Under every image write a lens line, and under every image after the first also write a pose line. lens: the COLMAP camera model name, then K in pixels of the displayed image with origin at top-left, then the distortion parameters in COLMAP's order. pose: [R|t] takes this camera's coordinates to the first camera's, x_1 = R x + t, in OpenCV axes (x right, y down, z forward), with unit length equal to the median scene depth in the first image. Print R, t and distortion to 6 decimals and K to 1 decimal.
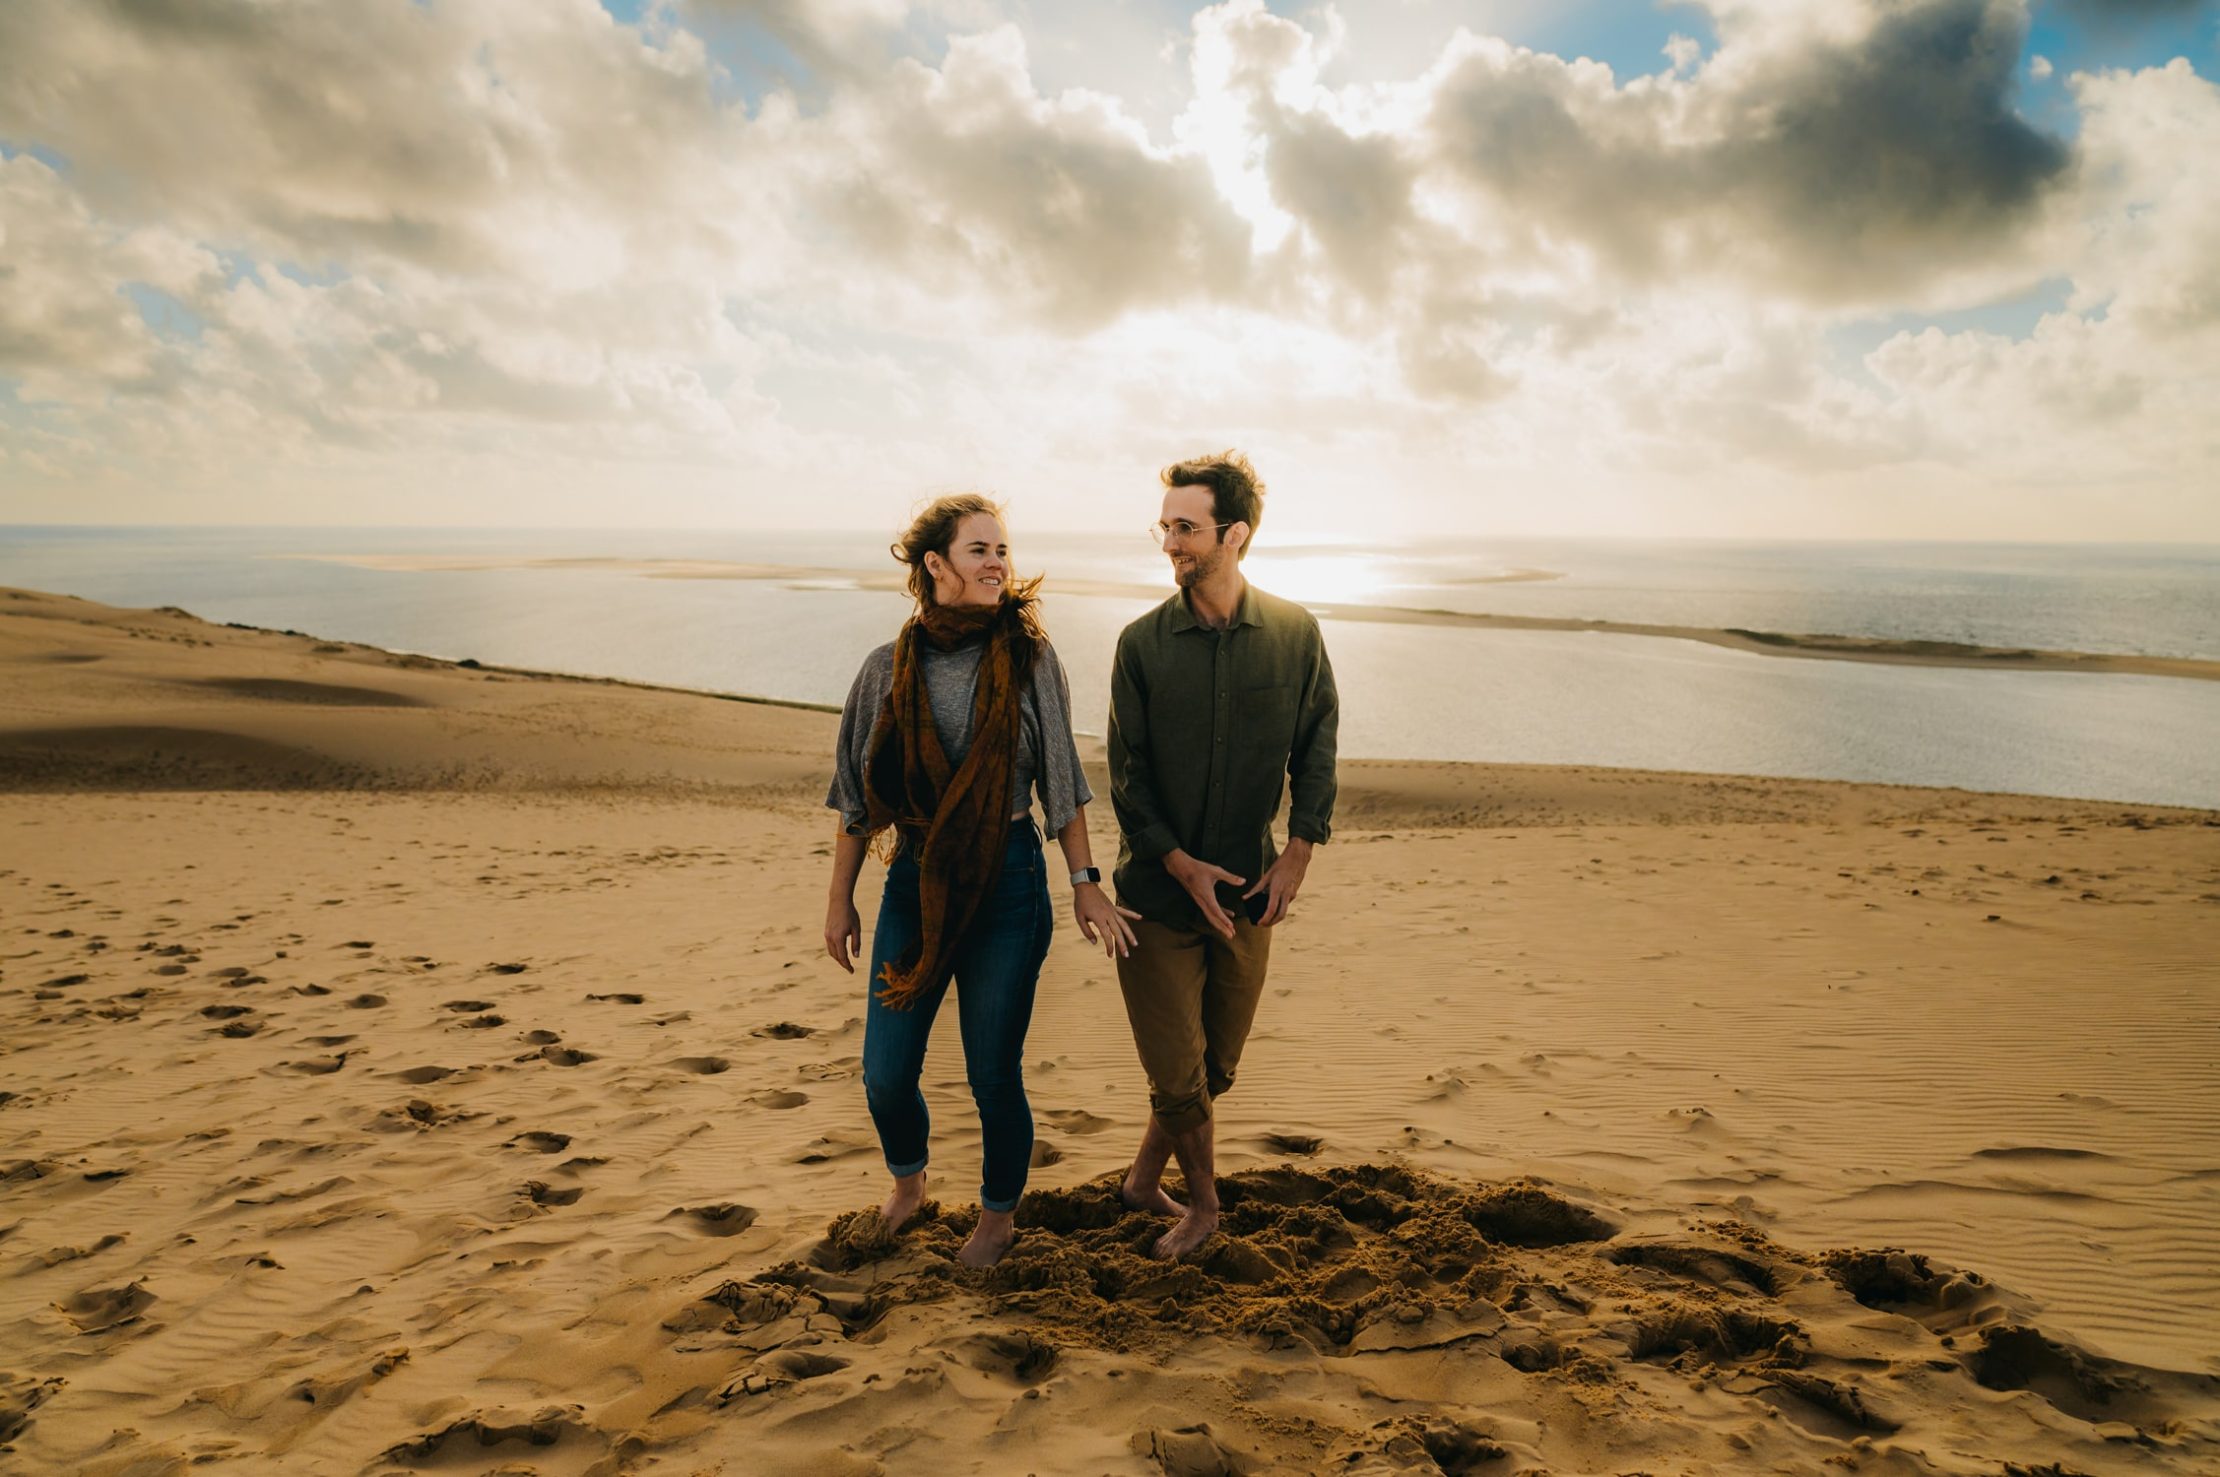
lens RADIAL K [[2209.0, 0, 1190.2], [0, 2209.0, 666.7], [0, 0, 1]] dist [0.002050, -0.006636]
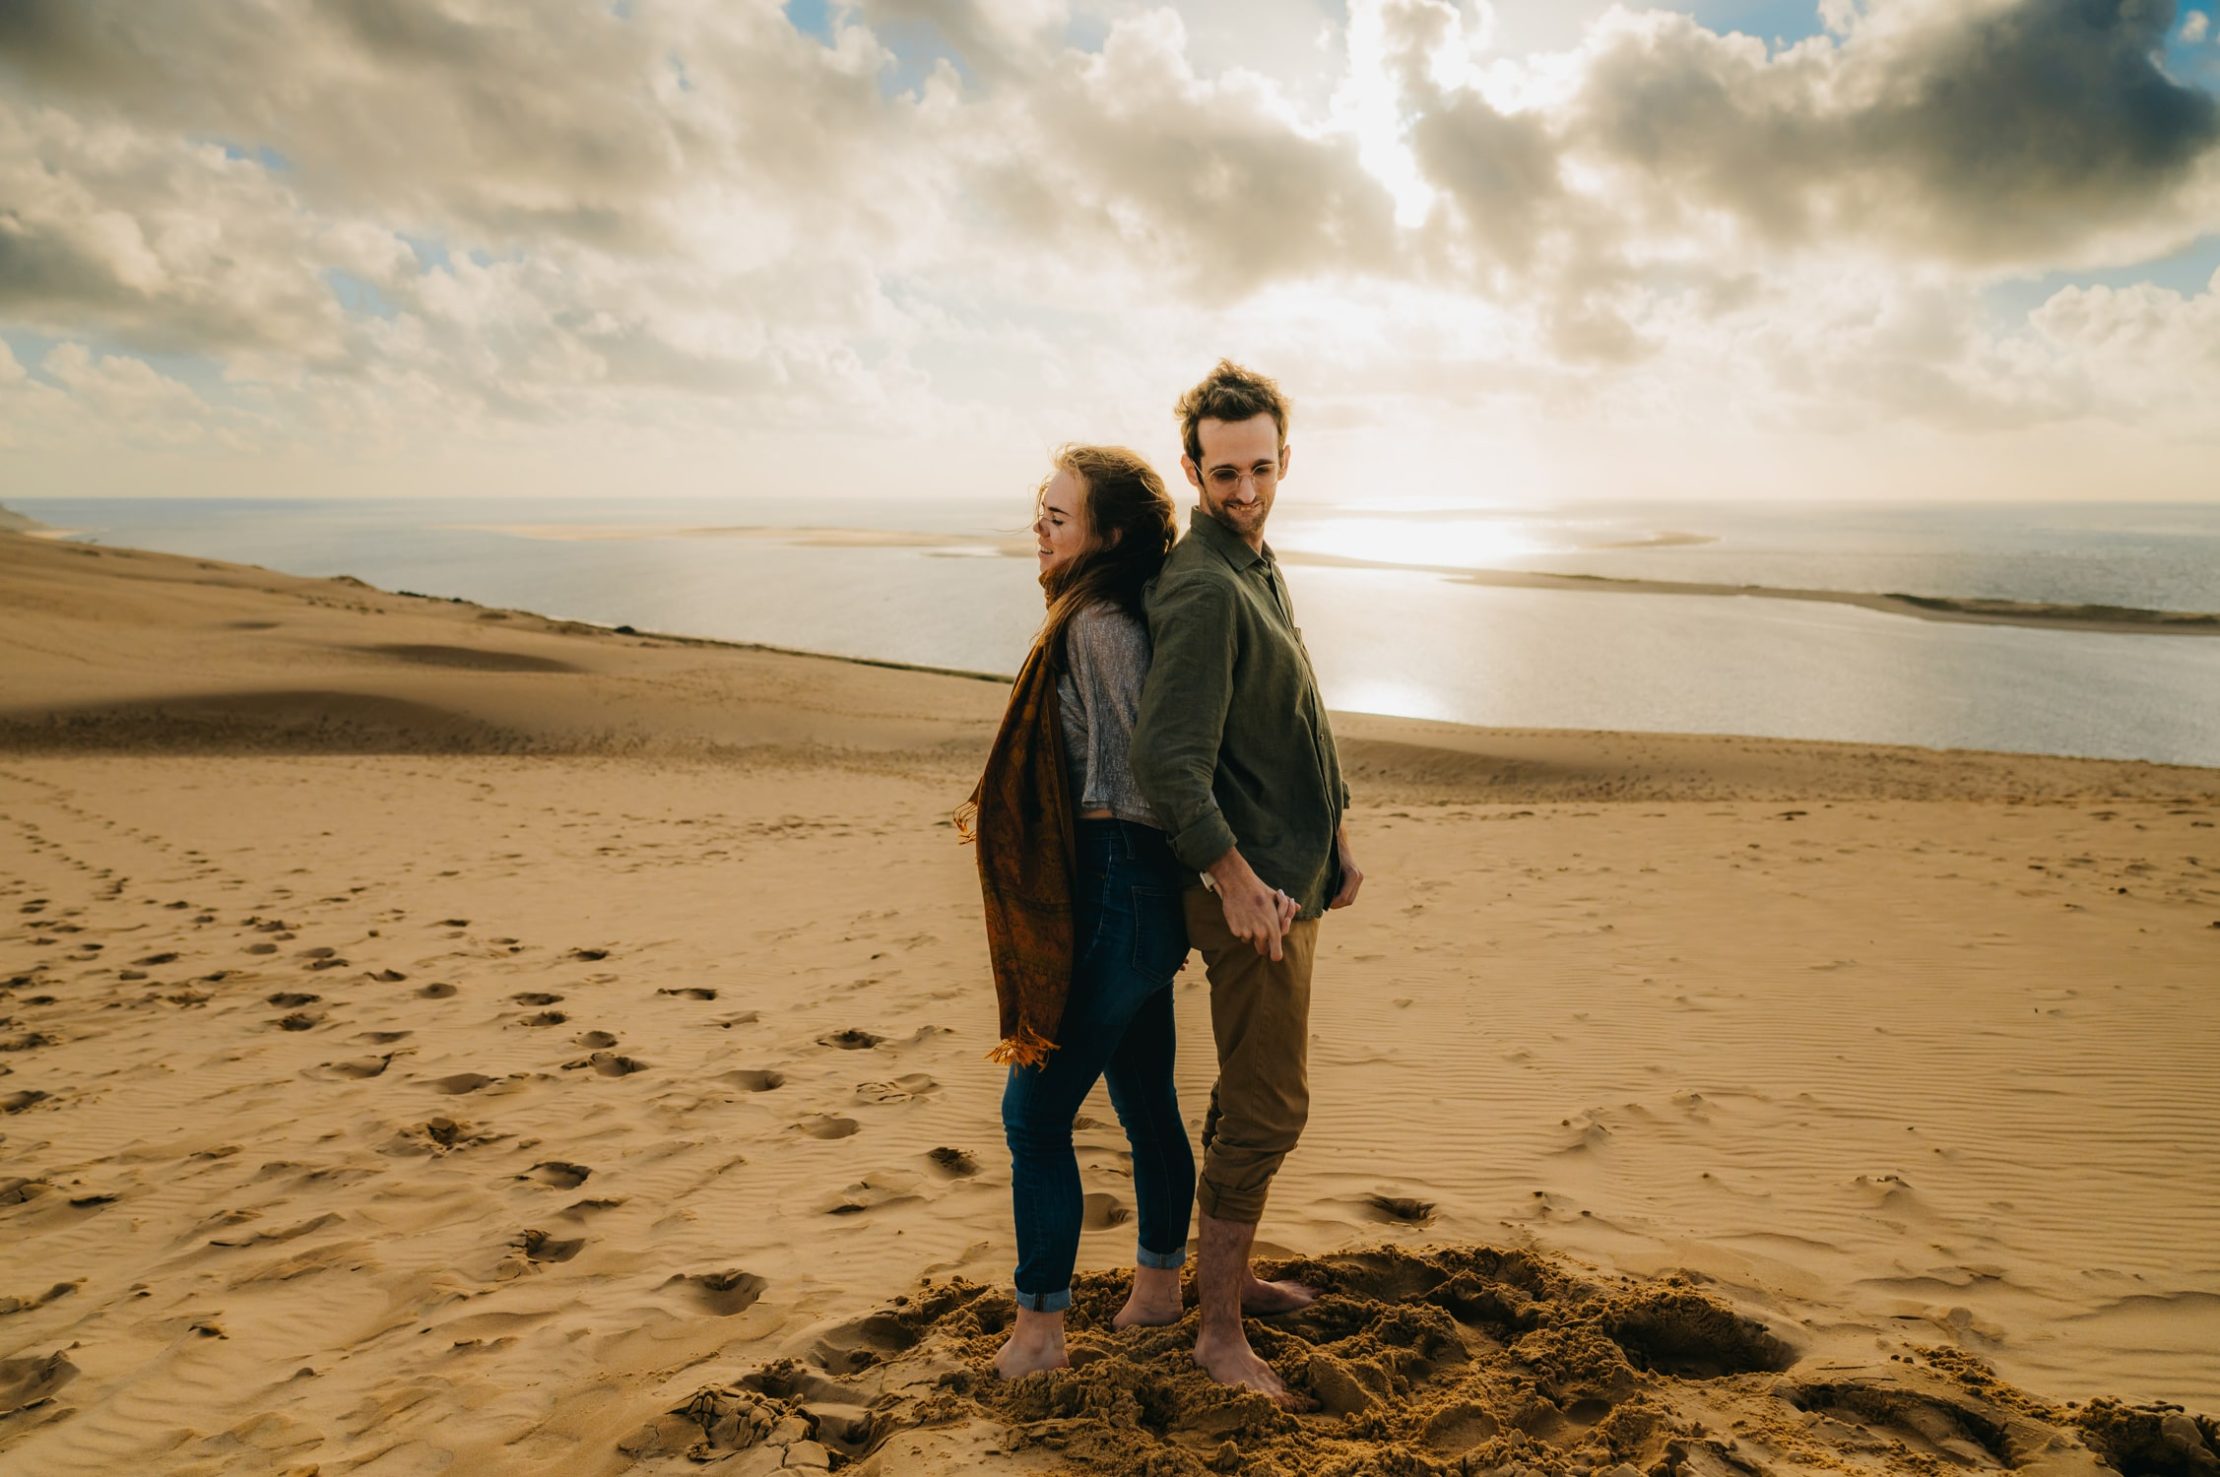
lens RADIAL K [[2078.6, 0, 1148.1], [0, 2078.6, 629.0], [0, 0, 1]] dist [0.002957, -0.011435]
pose [[0.995366, -0.000696, -0.096155, 0.020906], [0.000735, 1.000000, 0.000369, -0.005005], [0.096155, -0.000438, 0.995366, 0.152271]]
